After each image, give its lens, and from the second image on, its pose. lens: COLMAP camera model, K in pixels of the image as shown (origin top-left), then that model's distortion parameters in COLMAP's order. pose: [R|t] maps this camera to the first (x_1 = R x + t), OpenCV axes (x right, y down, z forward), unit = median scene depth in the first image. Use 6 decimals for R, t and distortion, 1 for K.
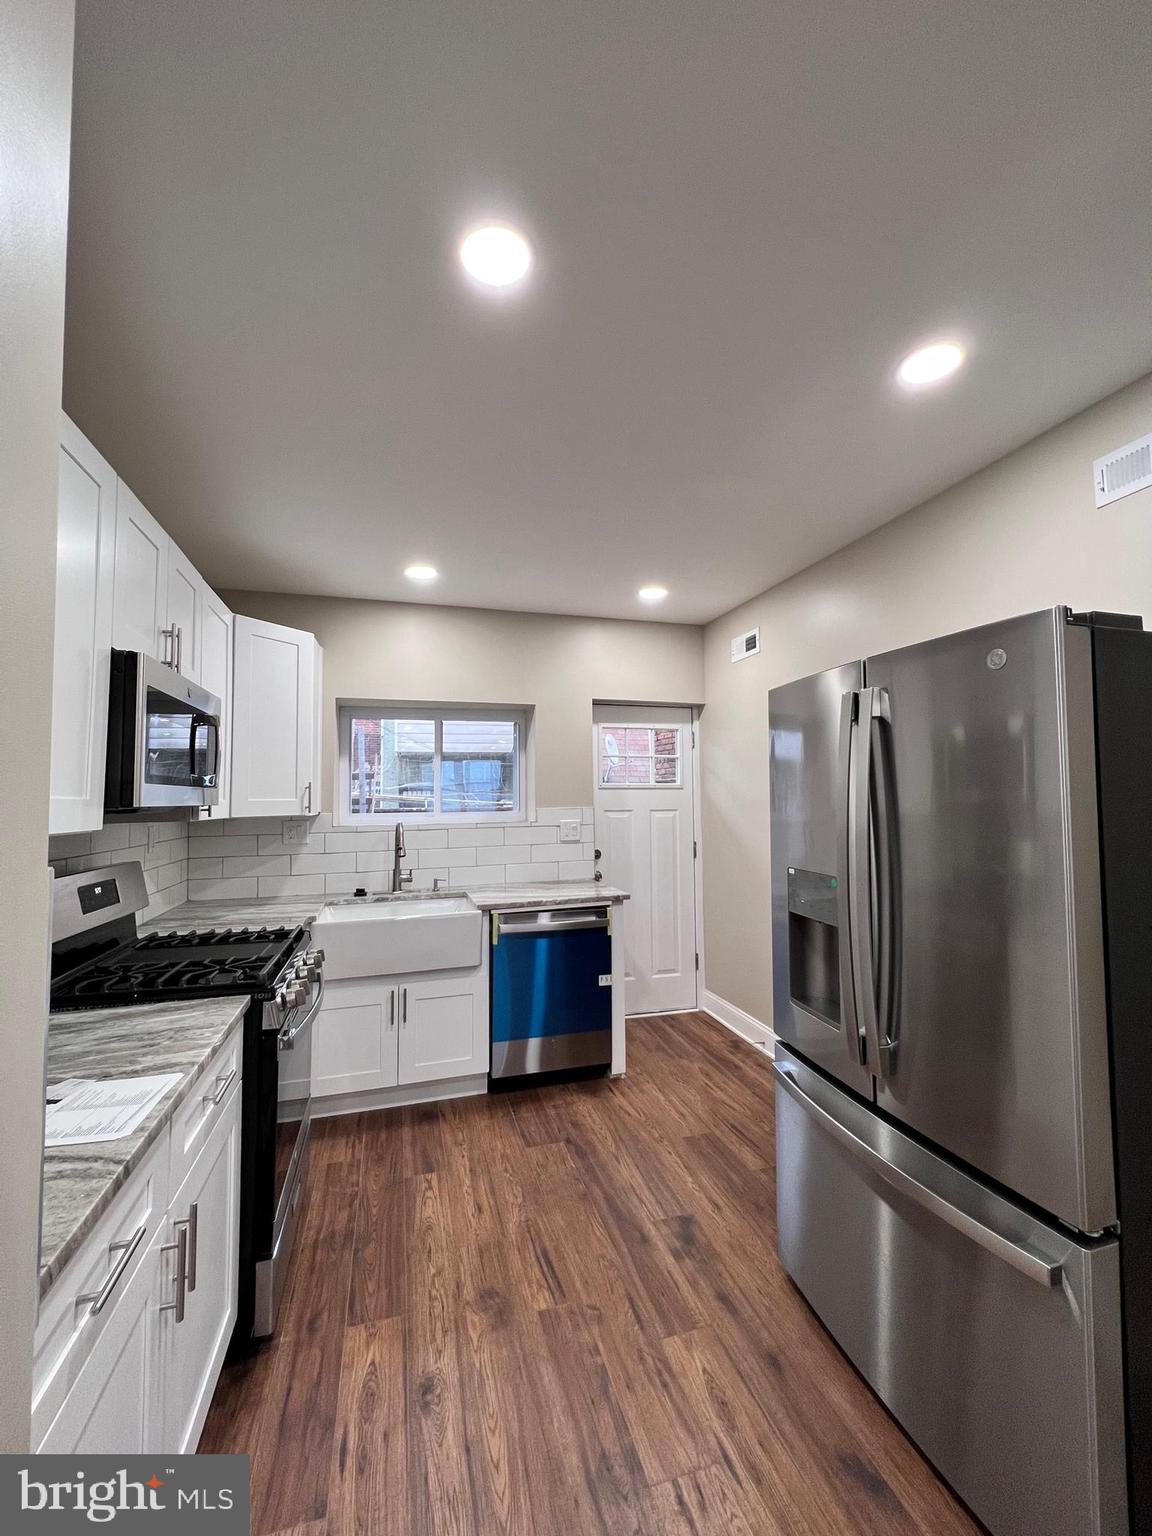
lens RADIAL K [[609.3, 0, 579.5], [0, 609.3, 762.4], [0, 0, 1]] dist [-0.006045, 0.001591]
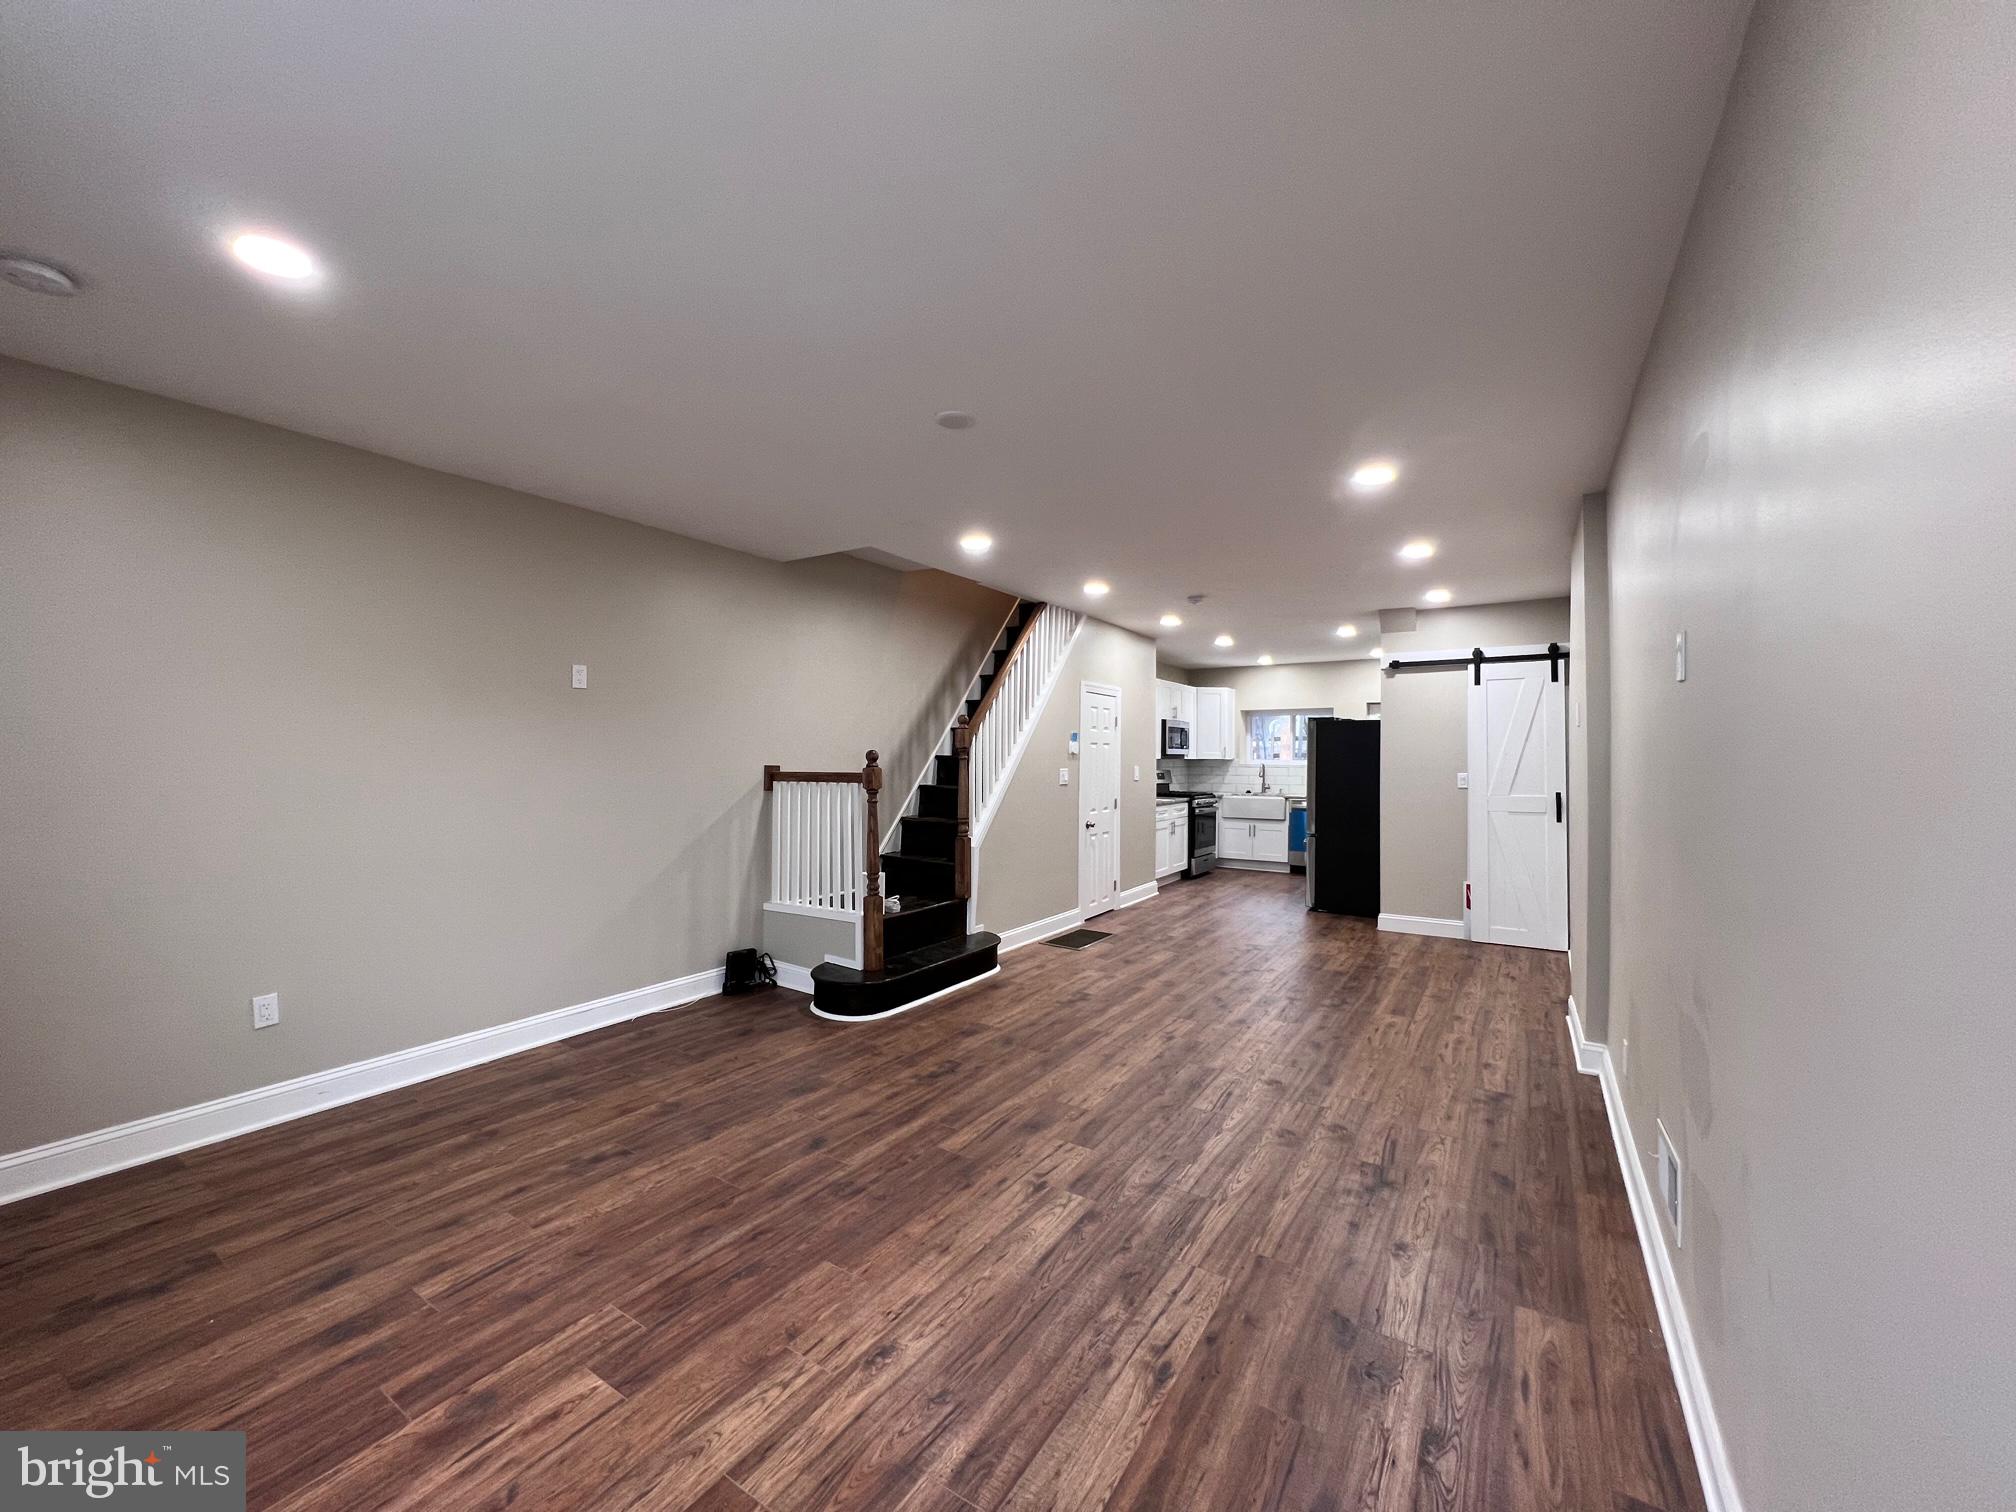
lens RADIAL K [[799.7, 0, 995.6], [0, 799.7, 756.9], [0, 0, 1]] dist [-0.006045, 0.001591]
pose [[0.645512, 0.018479, -0.763527, 1.543301], [0.026928, 0.998535, 0.046932, -0.111869], [0.763275, -0.050856, 0.644069, -1.974627]]
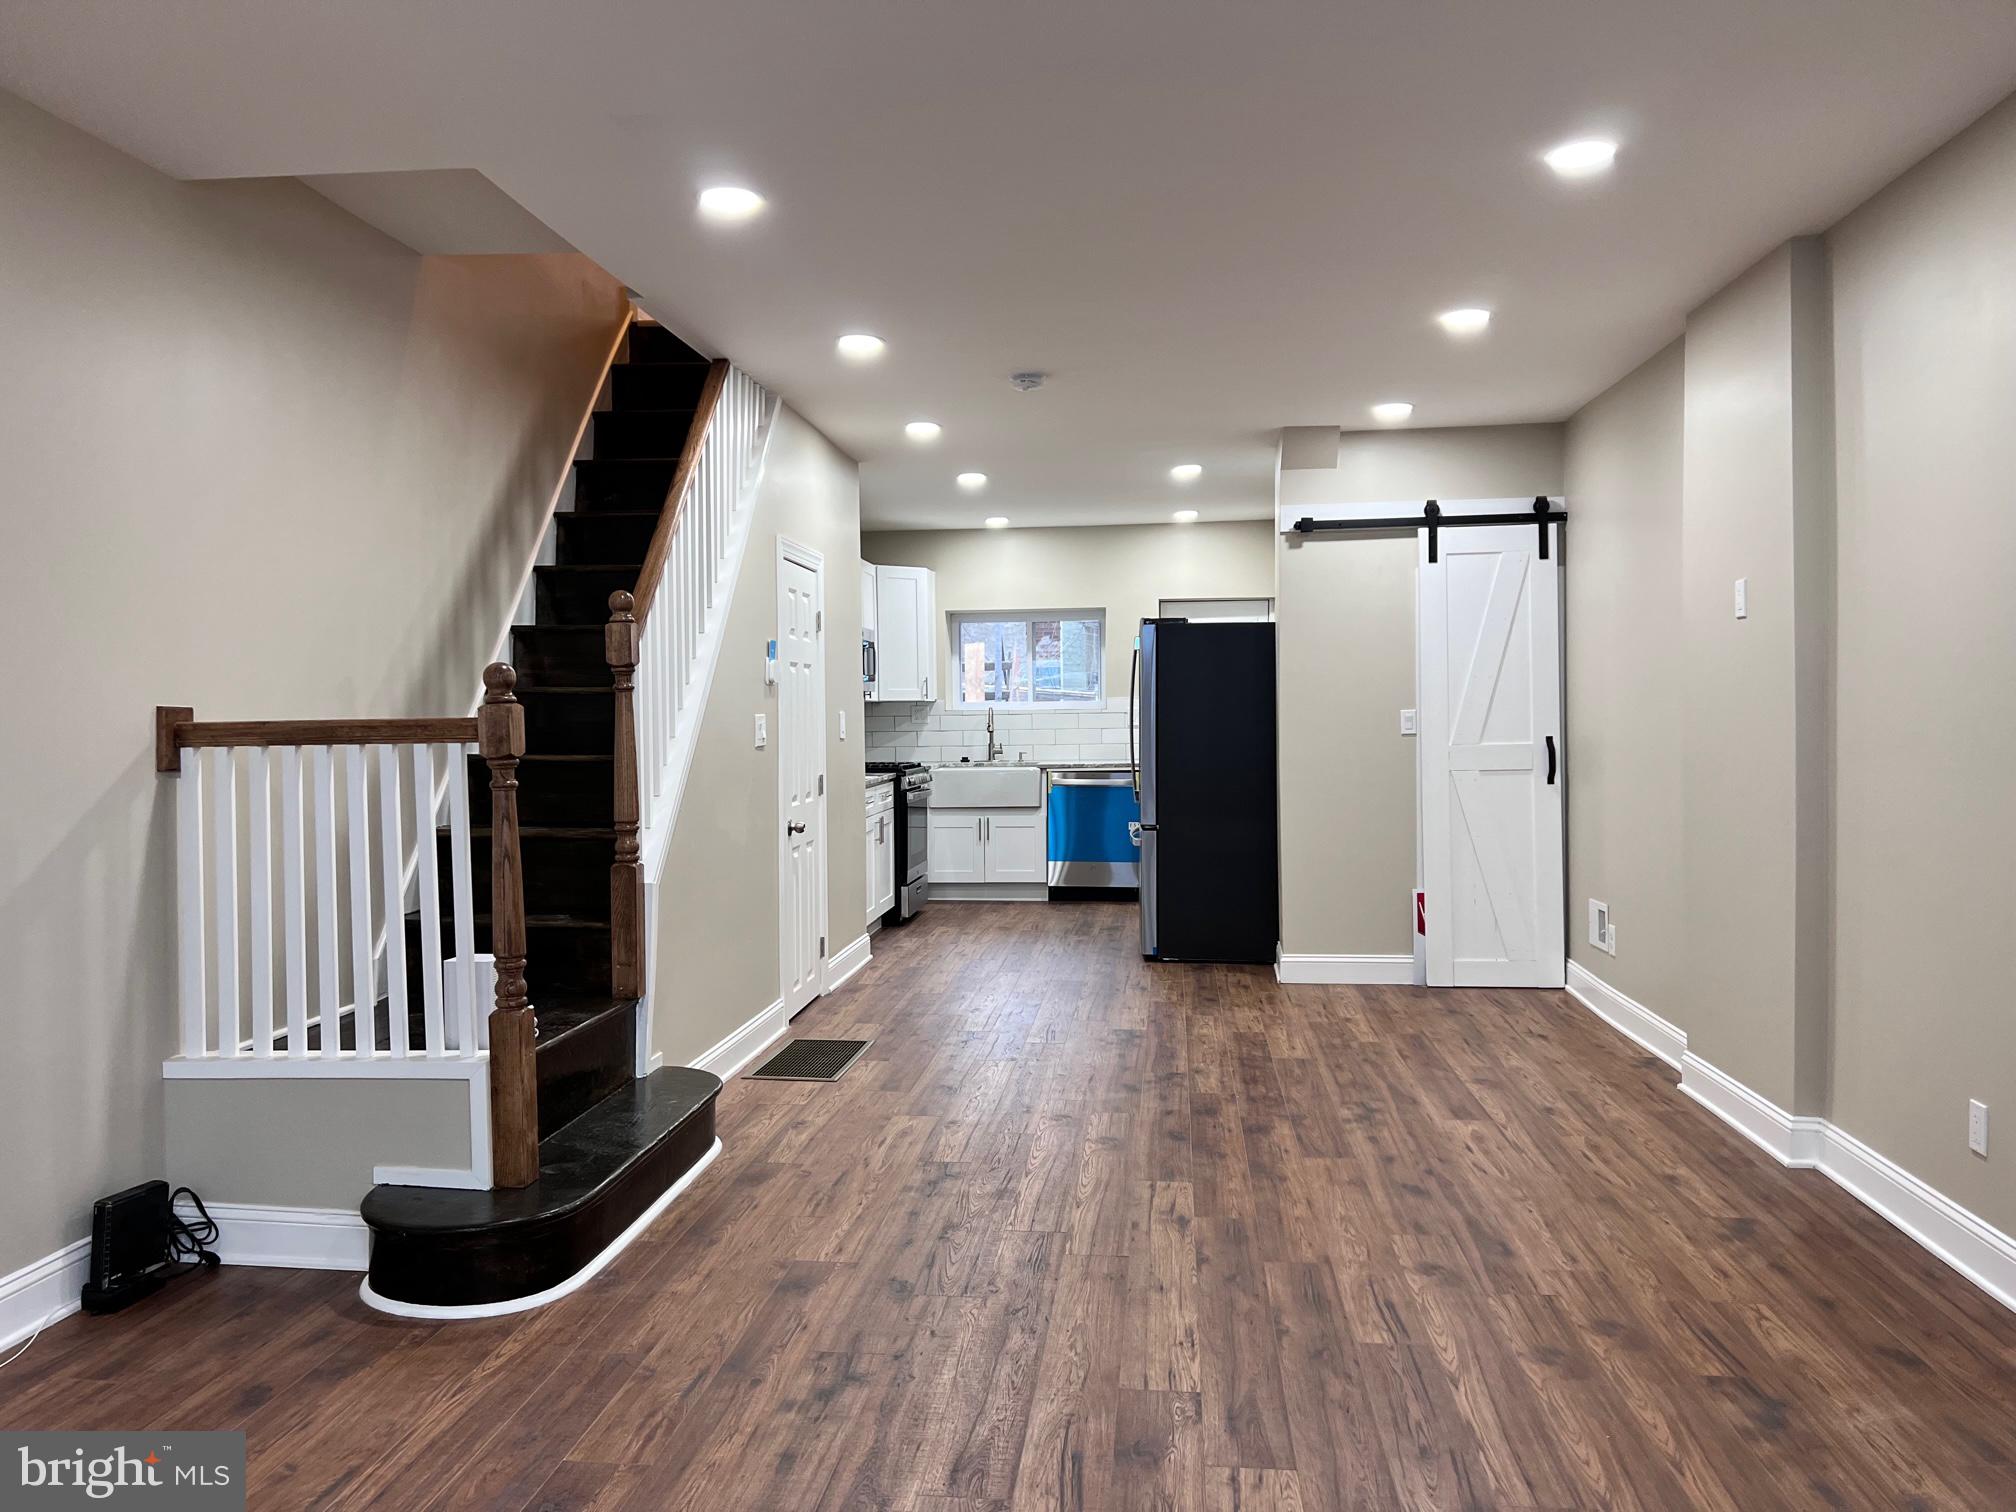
lens RADIAL K [[1501.3, 0, 1005.9], [0, 1501.3, 753.4], [0, 0, 1]] dist [0.052702, -0.058631]
pose [[0.921118, 0.015919, -0.388957, 1.076551], [0.018824, 0.996173, 0.085350, -0.084100], [0.388827, -0.085939, 0.917294, -2.125374]]
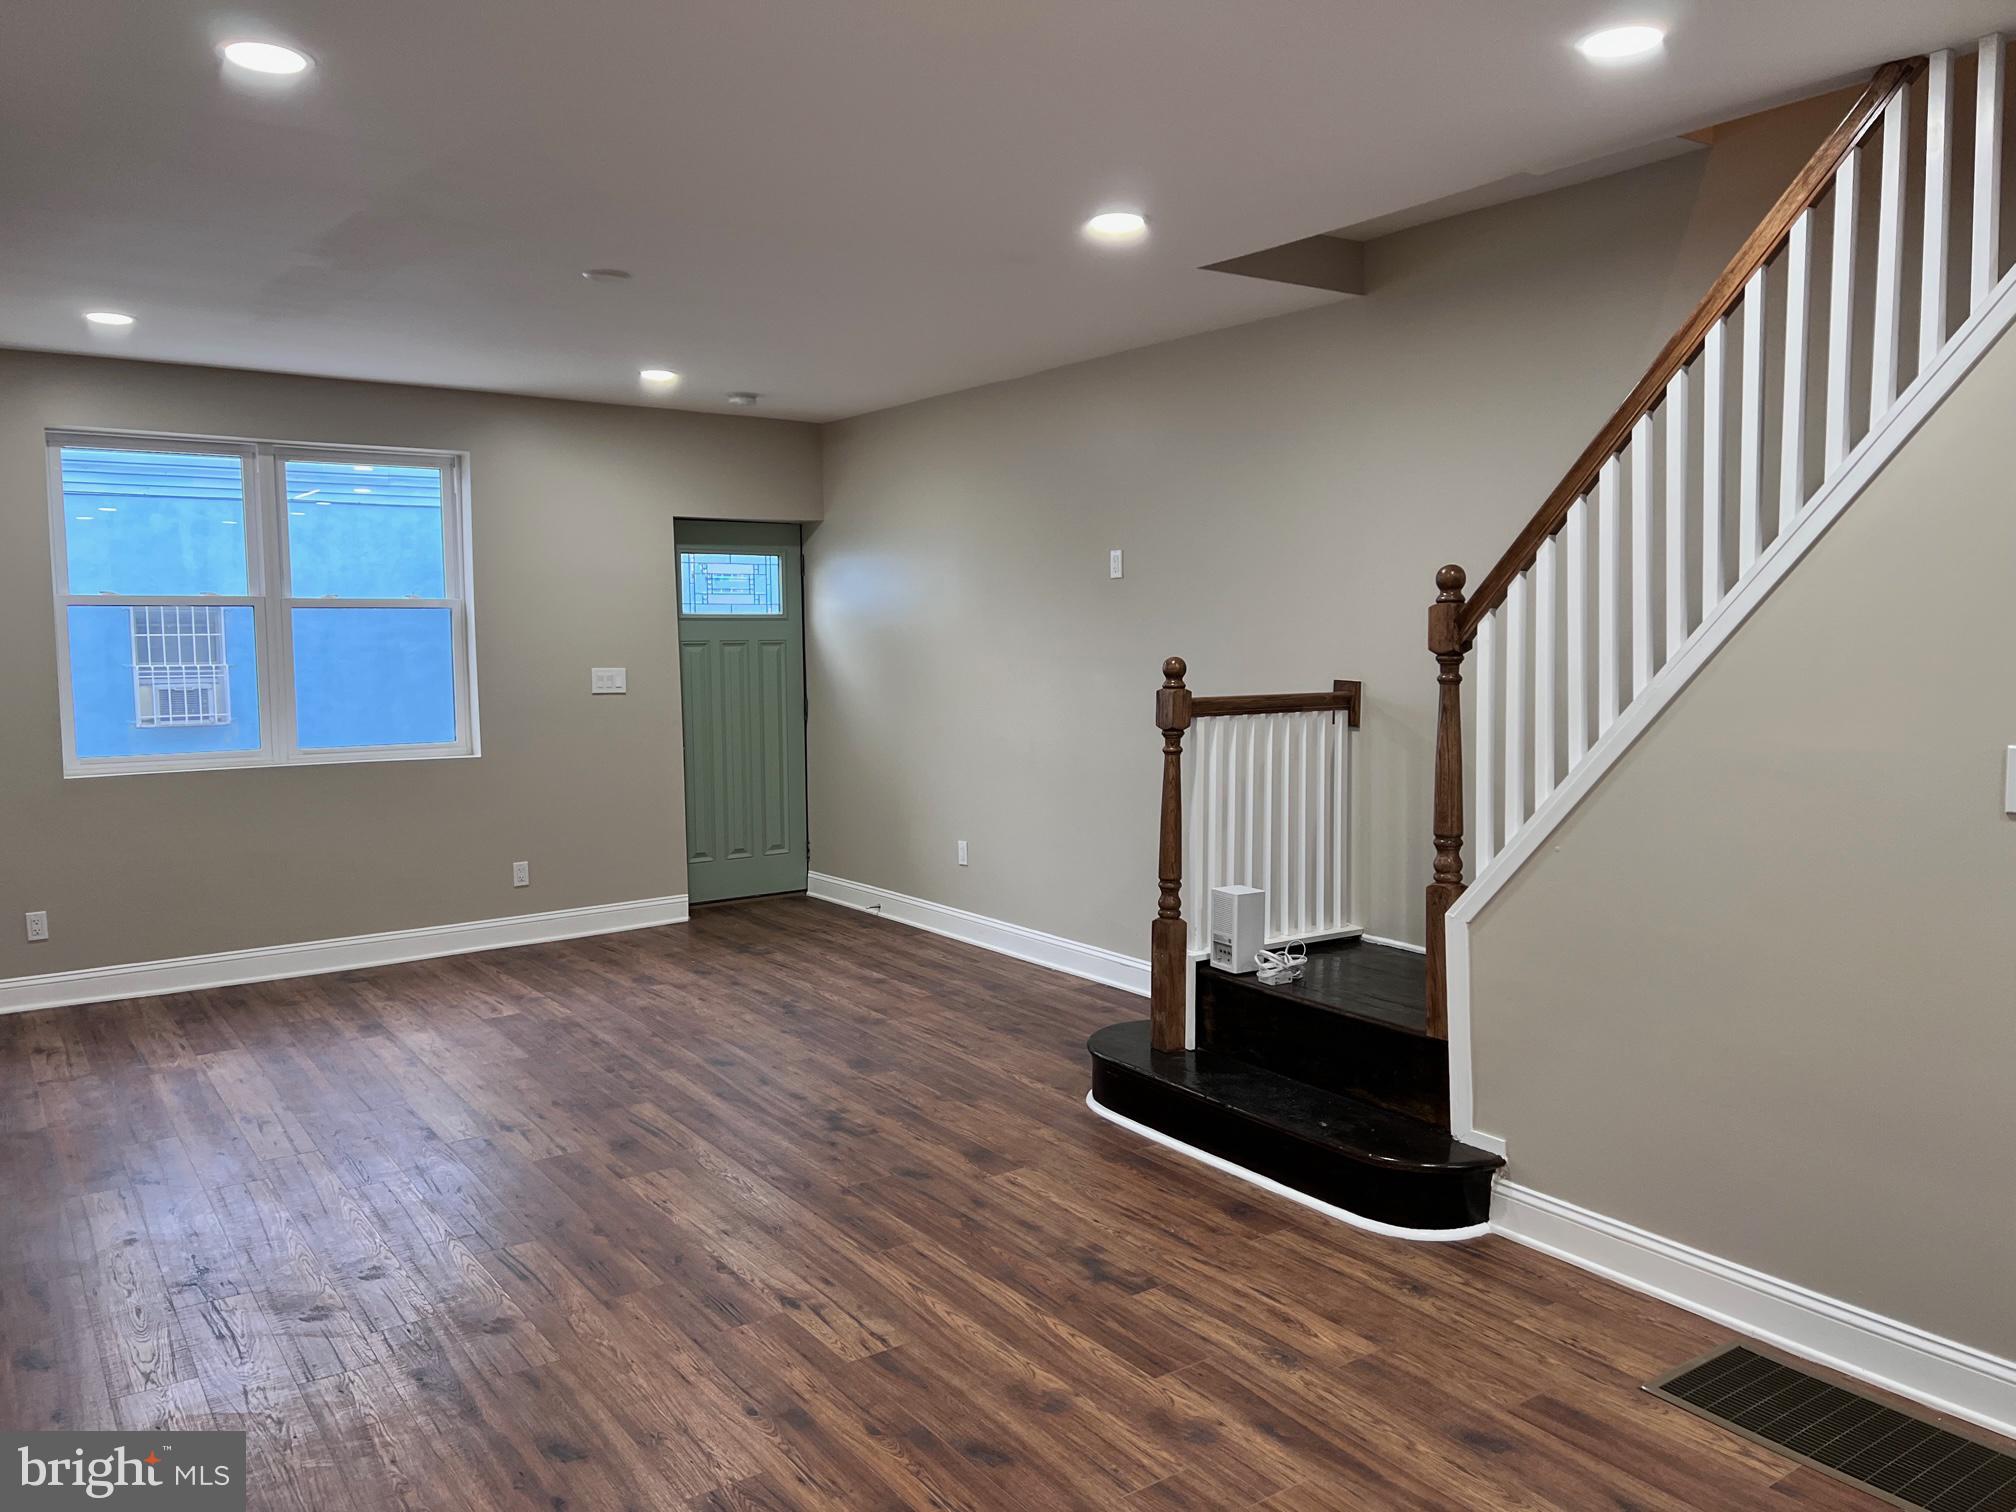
lens RADIAL K [[1501.3, 0, 1021.9], [0, 1501.3, 745.7], [0, 0, 1]] dist [0.052702, -0.058631]
pose [[-0.942869, 0.046576, -0.329892, 0.913462], [0.035721, 0.998605, 0.038892, -0.037164], [0.331243, 0.024886, -0.943217, 0.239329]]
